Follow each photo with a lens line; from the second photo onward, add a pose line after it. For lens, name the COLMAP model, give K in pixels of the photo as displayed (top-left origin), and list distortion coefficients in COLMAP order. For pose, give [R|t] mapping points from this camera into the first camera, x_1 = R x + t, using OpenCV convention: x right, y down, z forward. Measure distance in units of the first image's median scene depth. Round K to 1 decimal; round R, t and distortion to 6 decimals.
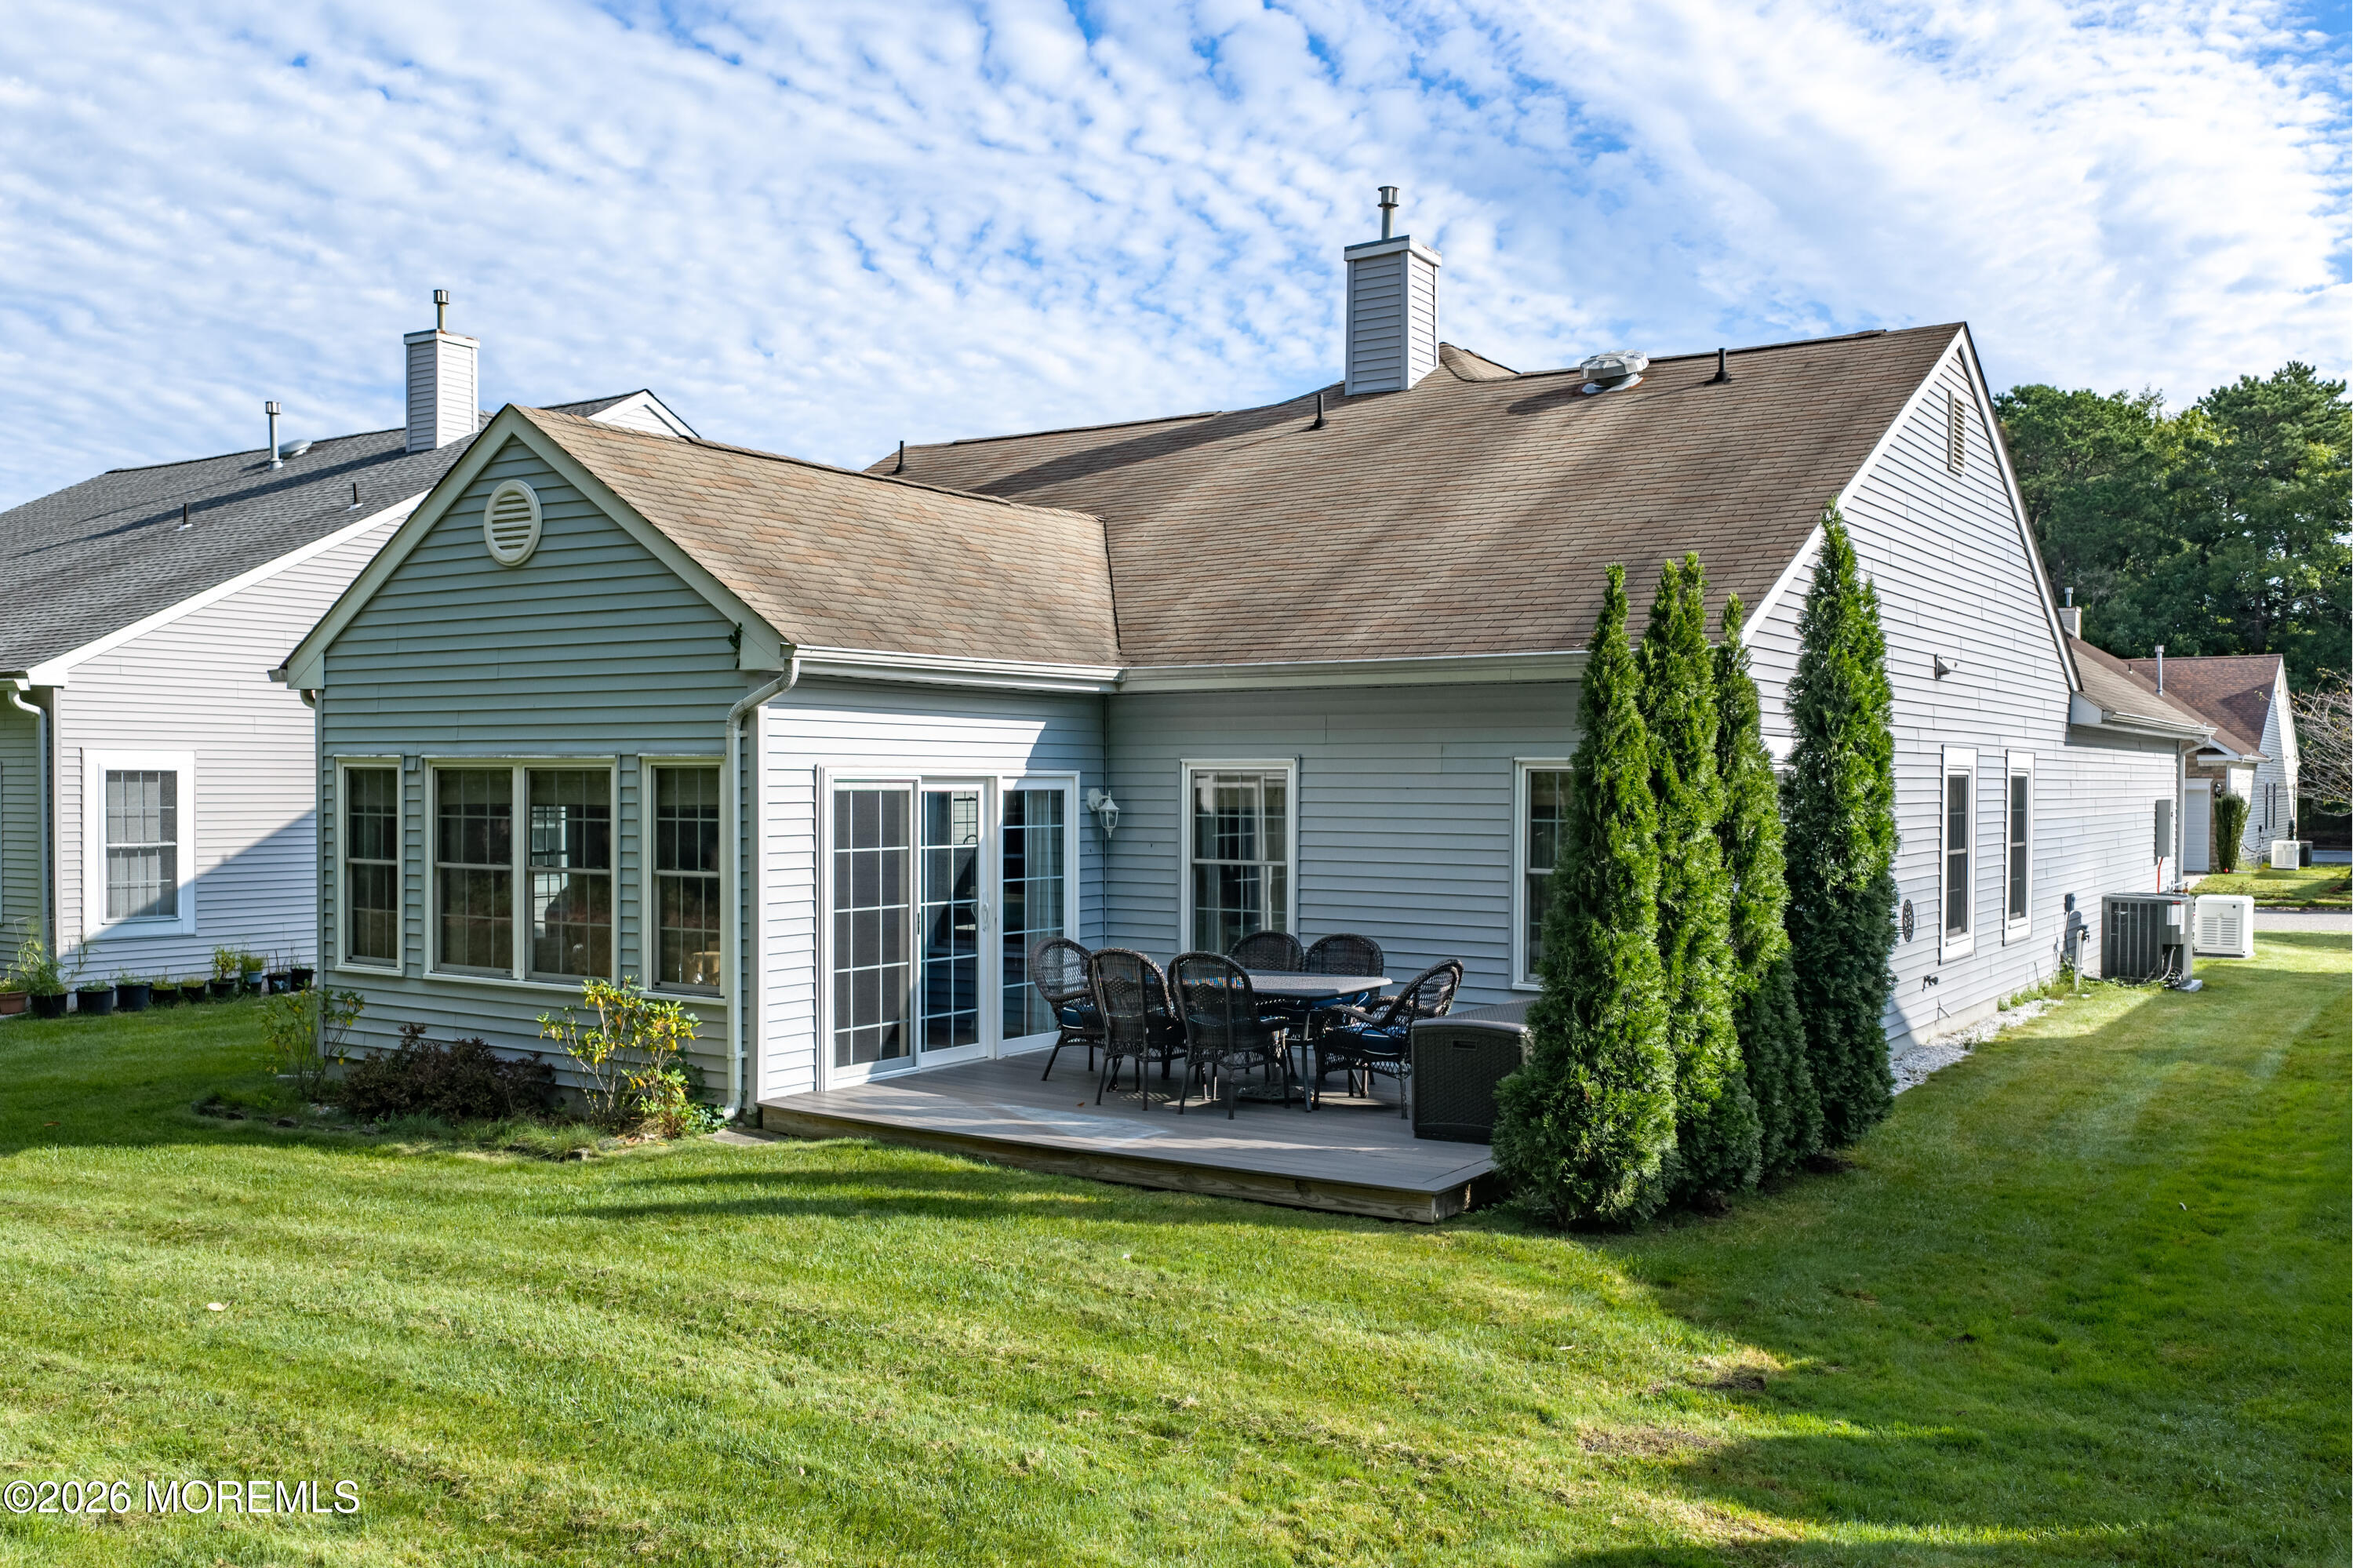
lens RADIAL K [[2050.9, 0, 1115.8], [0, 2050.9, 810.4], [0, 0, 1]] dist [0.025591, -0.034479]
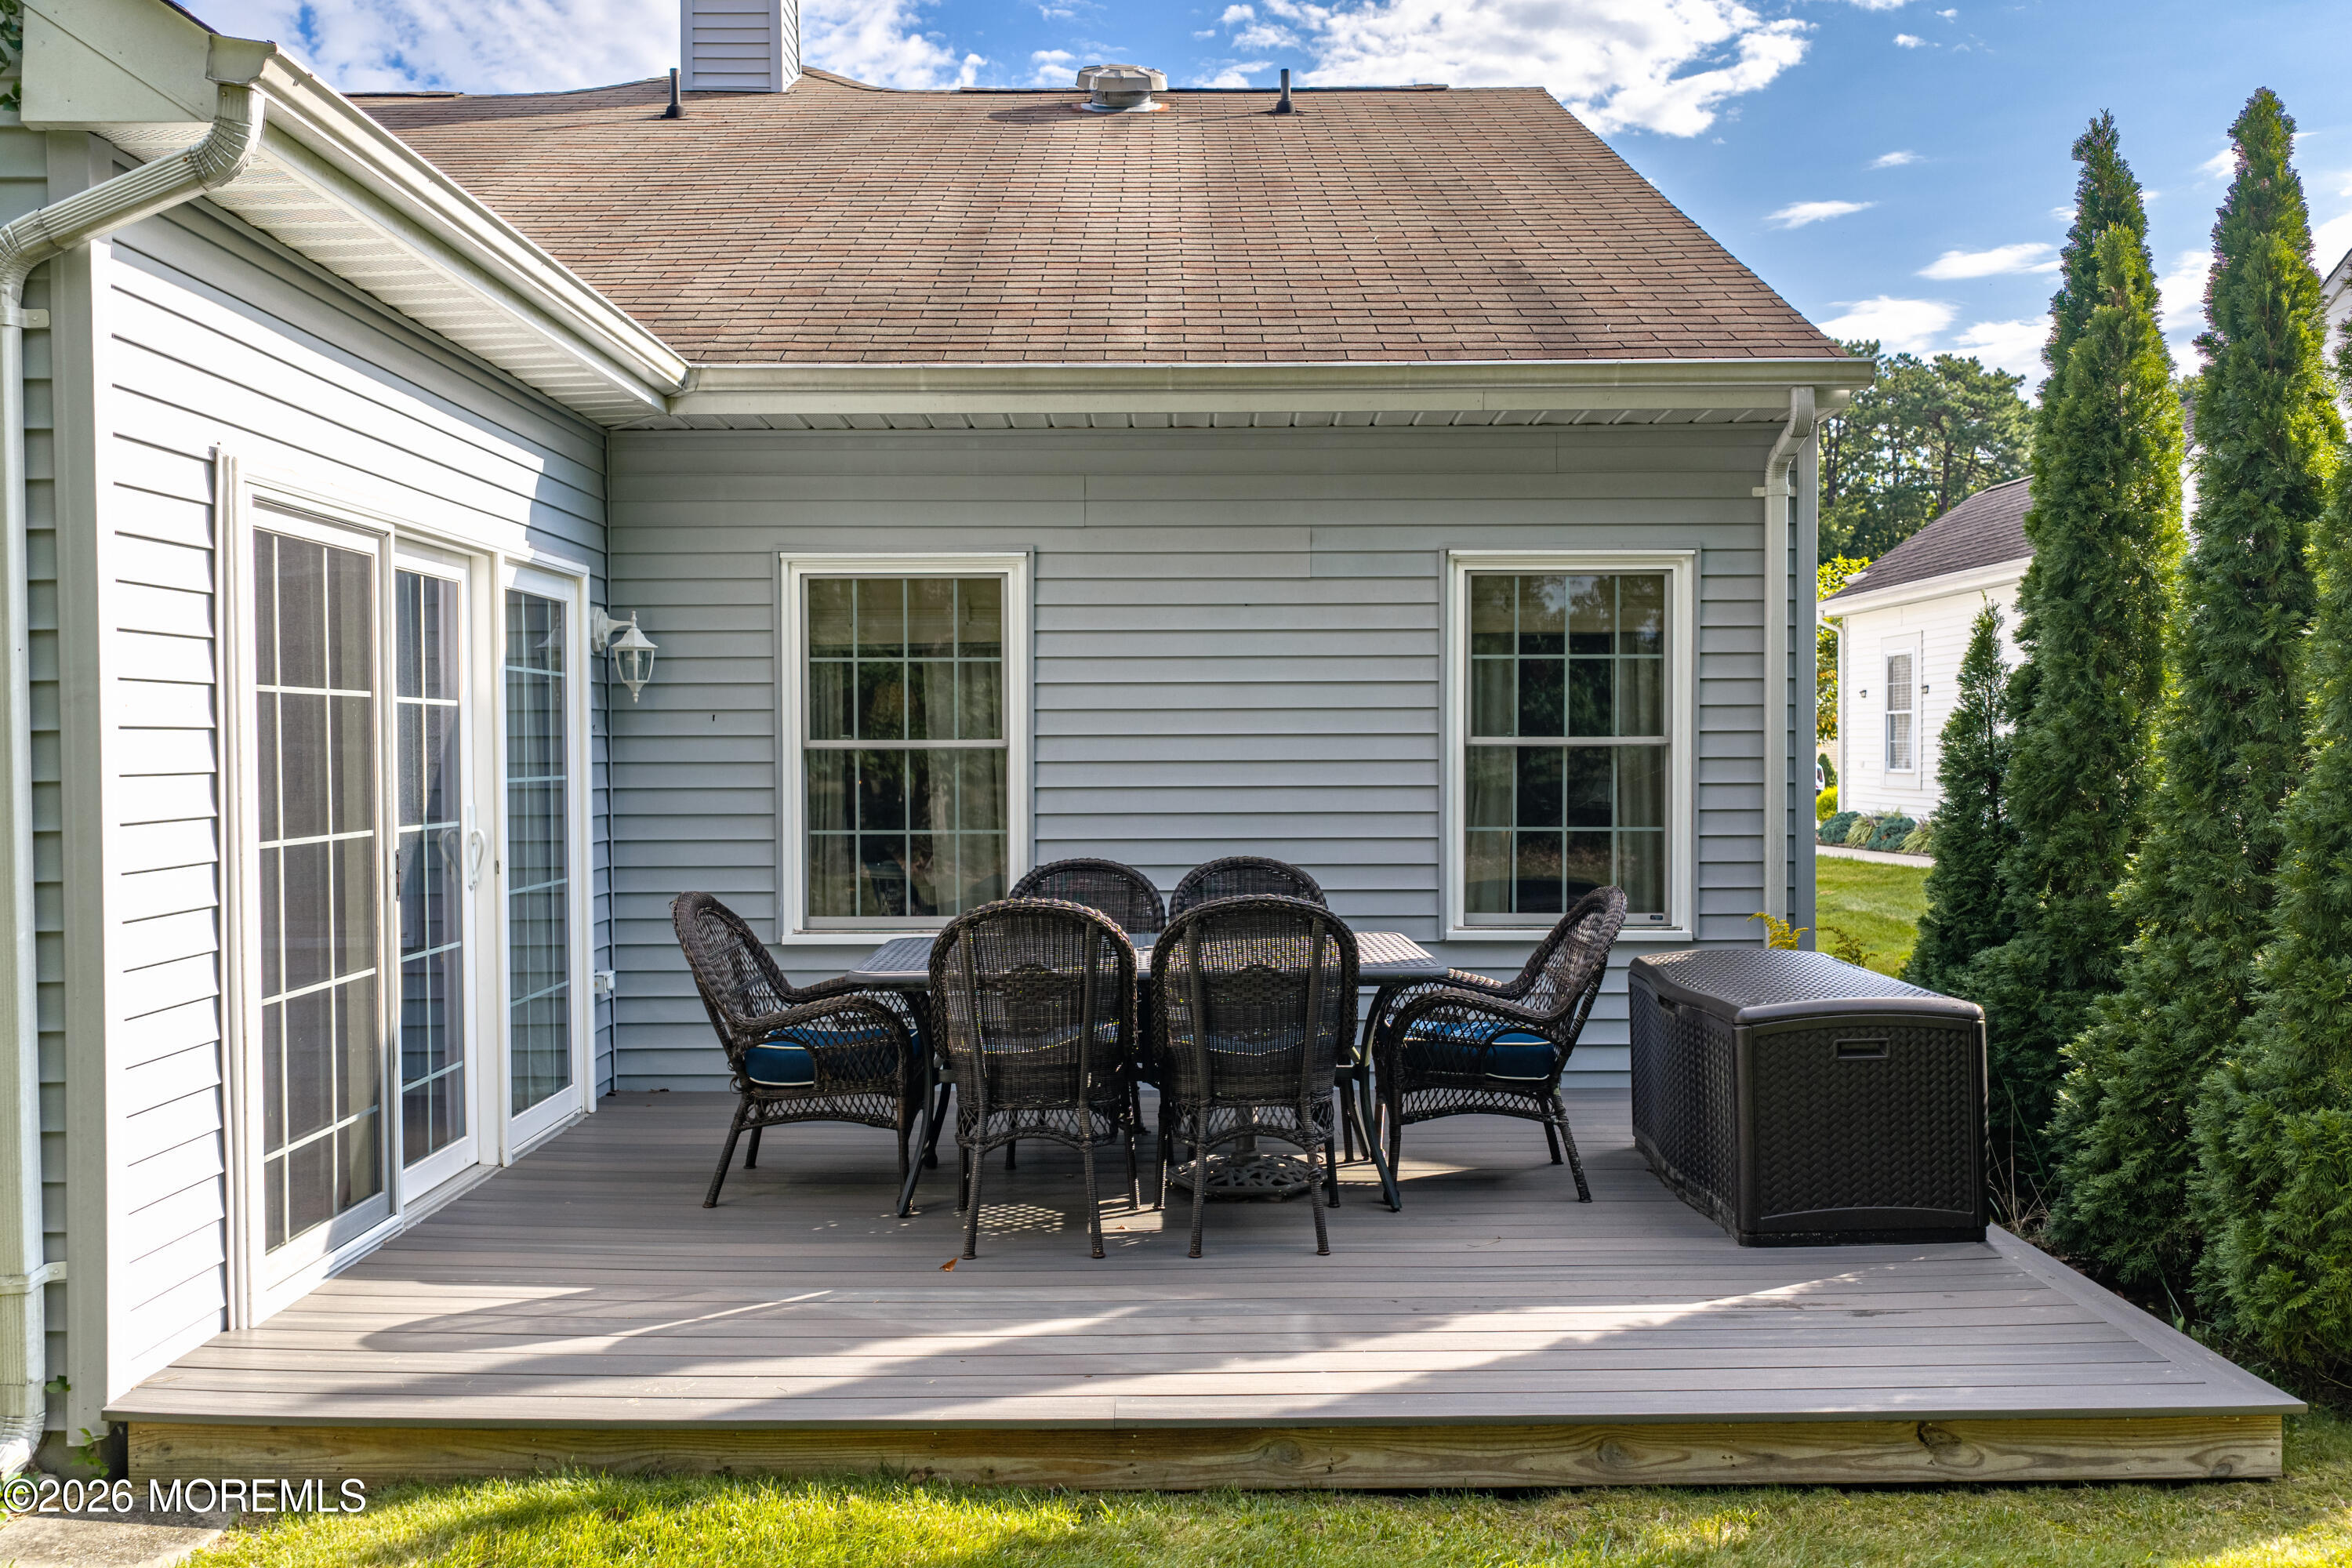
lens RADIAL K [[1958.1, 0, 1175.8], [0, 1958.1, 790.7], [0, 0, 1]] dist [0.010631, -0.021053]
pose [[0.821902, -0.019326, 0.569301, -0.181422], [0.015275, 0.999813, 0.011888, 0.033402], [-0.569424, -0.001074, 0.822043, 0.540868]]
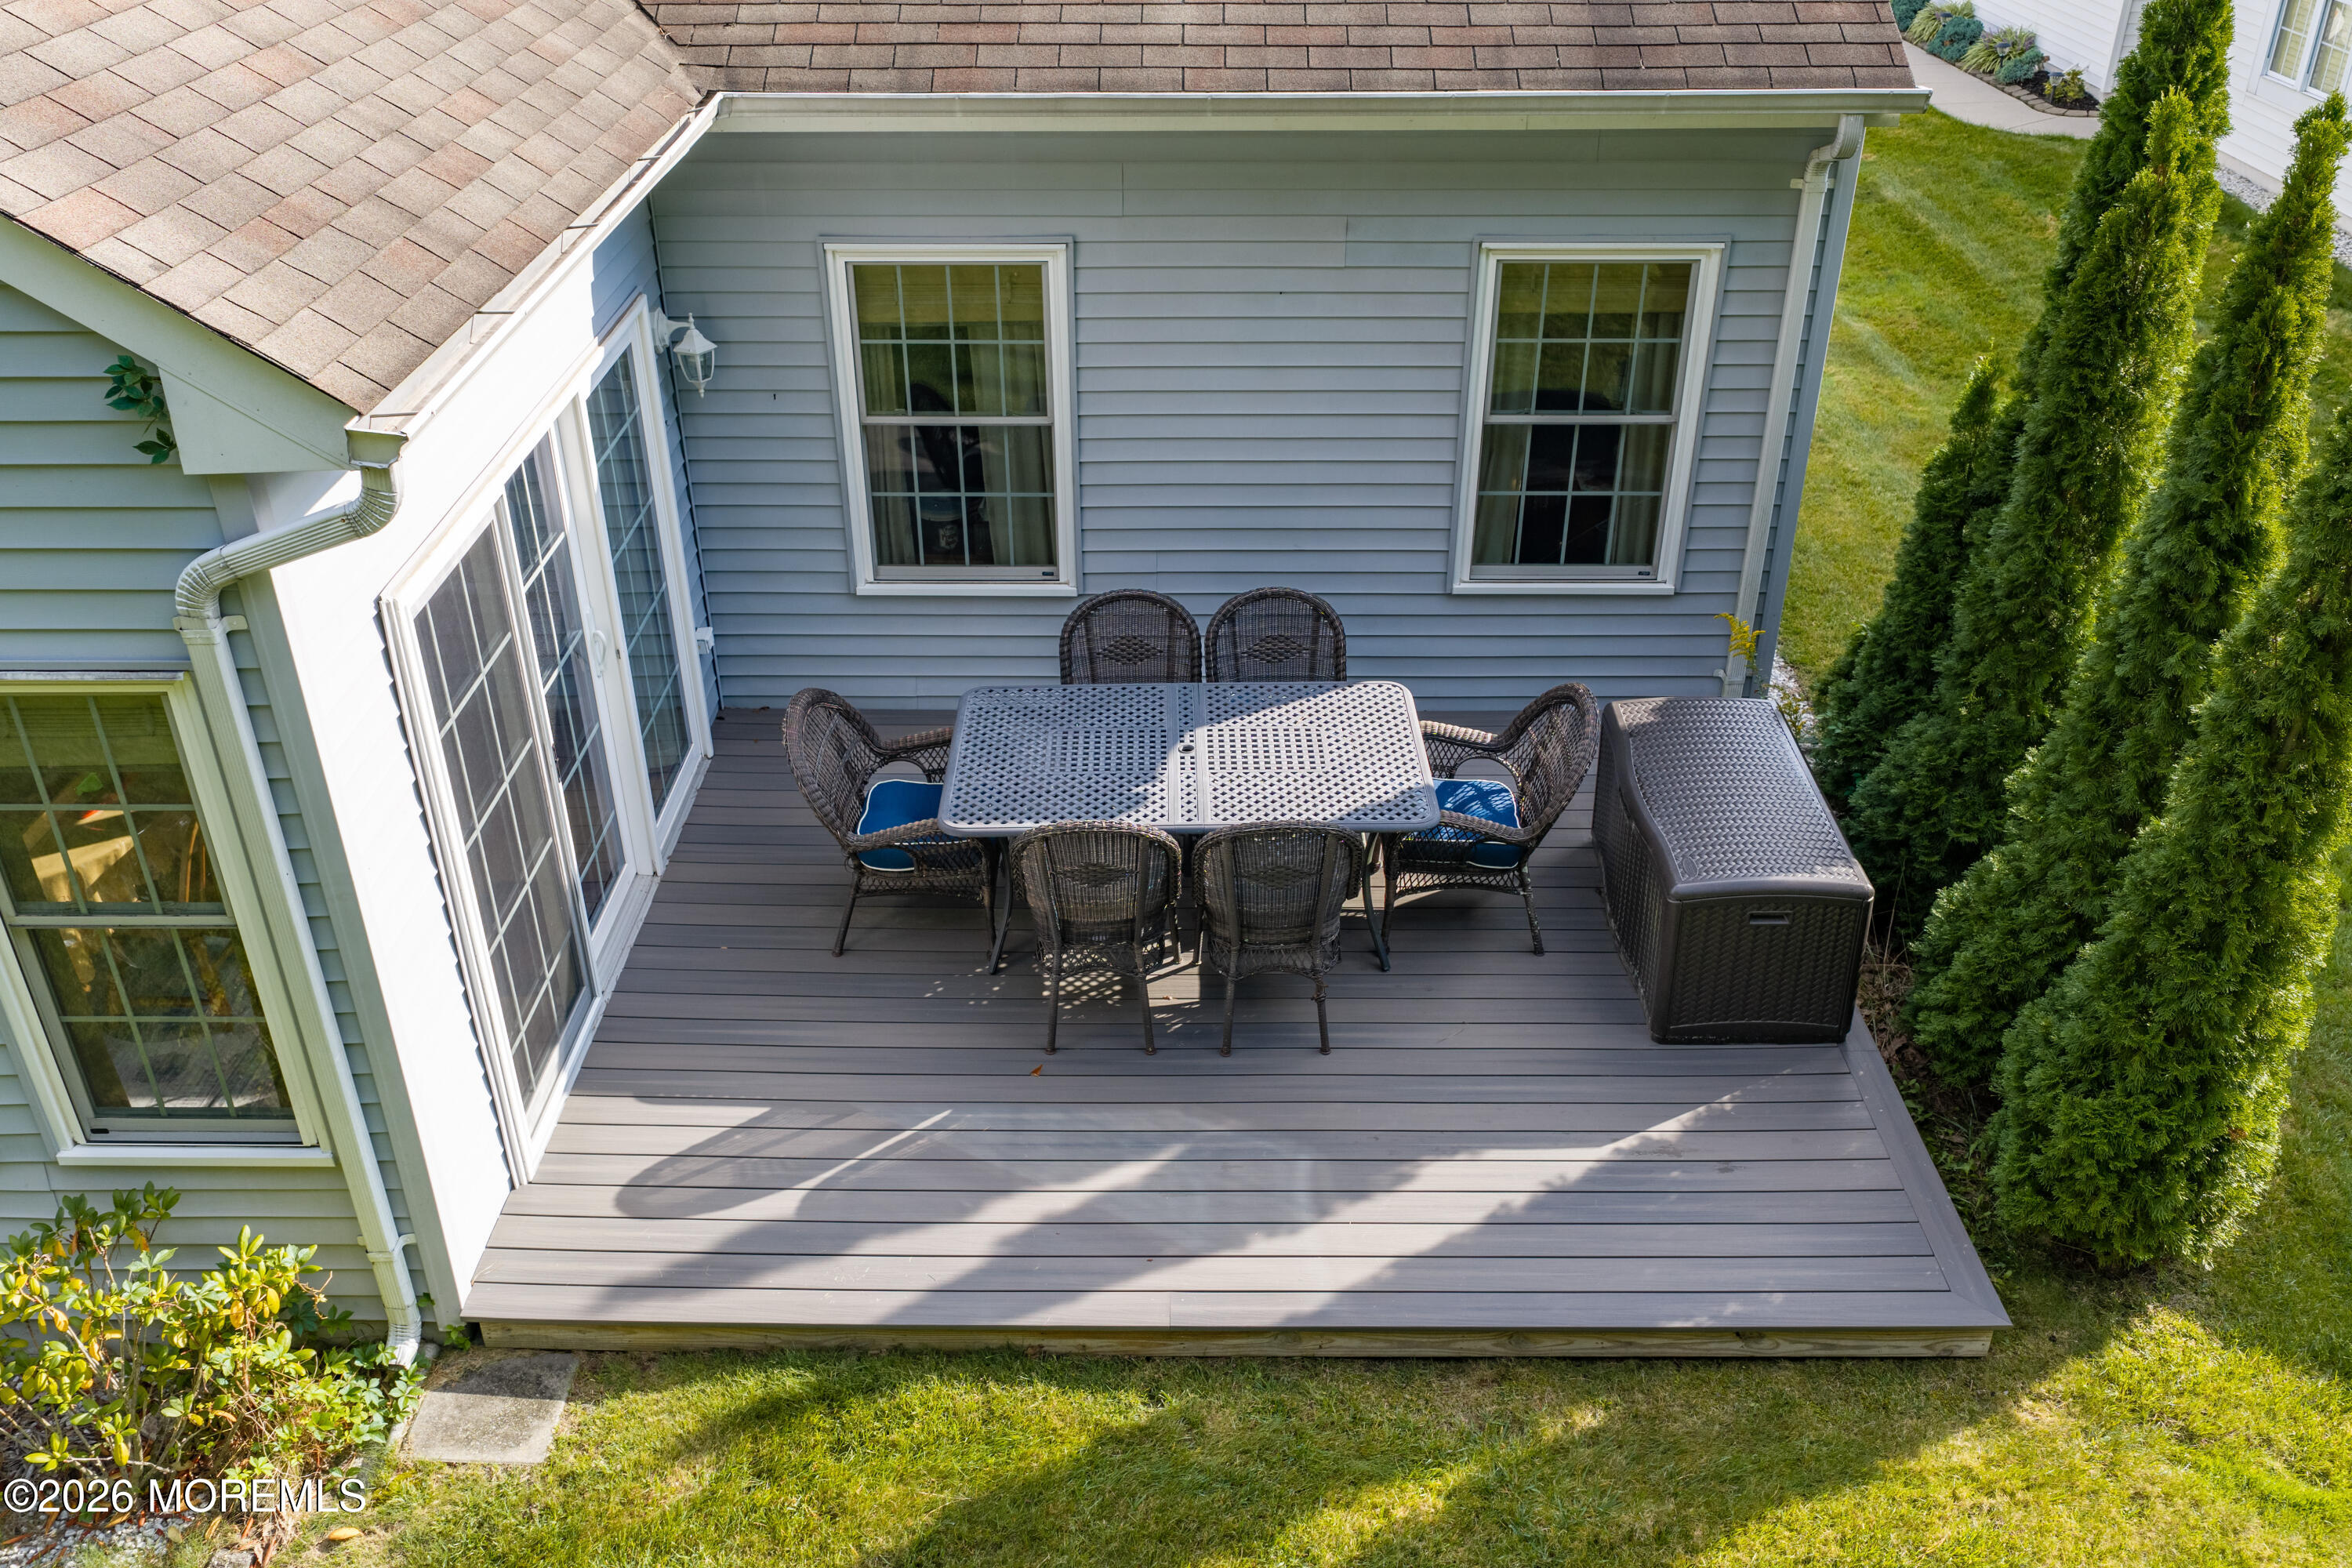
lens RADIAL K [[1958.1, 0, 1175.8], [0, 1958.1, 793.0], [0, 0, 1]] dist [0.010631, -0.021053]
pose [[0.827304, -0.293459, 0.479009, -0.189126], [0.014774, 0.863773, 0.503664, -0.165366], [-0.561560, -0.409607, 0.718939, 0.533237]]
